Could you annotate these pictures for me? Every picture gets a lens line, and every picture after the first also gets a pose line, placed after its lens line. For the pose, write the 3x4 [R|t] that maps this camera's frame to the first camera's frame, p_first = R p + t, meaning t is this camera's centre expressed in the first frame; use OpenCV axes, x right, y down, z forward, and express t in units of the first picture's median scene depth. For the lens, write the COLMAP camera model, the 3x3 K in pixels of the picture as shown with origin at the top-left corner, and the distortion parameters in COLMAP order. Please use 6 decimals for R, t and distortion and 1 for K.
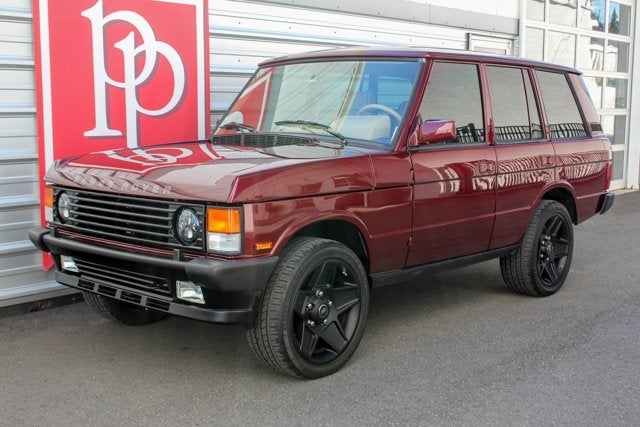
lens RADIAL K [[819.0, 0, 320.0], [0, 819.0, 213.5], [0, 0, 1]] dist [-0.018015, -0.004438]
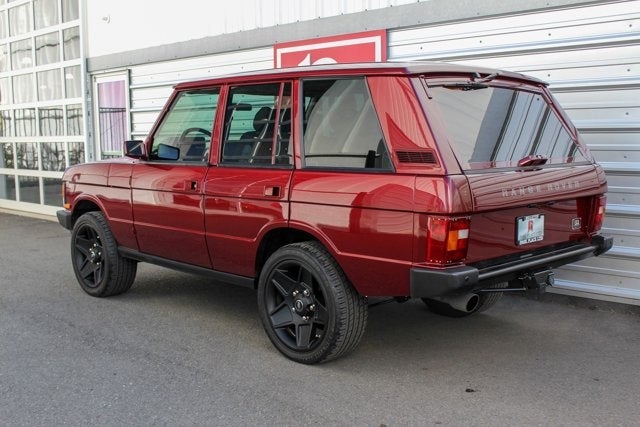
lens RADIAL K [[766.6, 0, 320.0], [0, 766.6, 213.5], [0, 0, 1]] dist [-0.027738, -0.016343]
pose [[-0.077038, 0.108569, -0.991099, 0.942859], [-0.121287, 0.985650, 0.117400, -0.125388], [0.989623, 0.129252, -0.062765, 0.984639]]
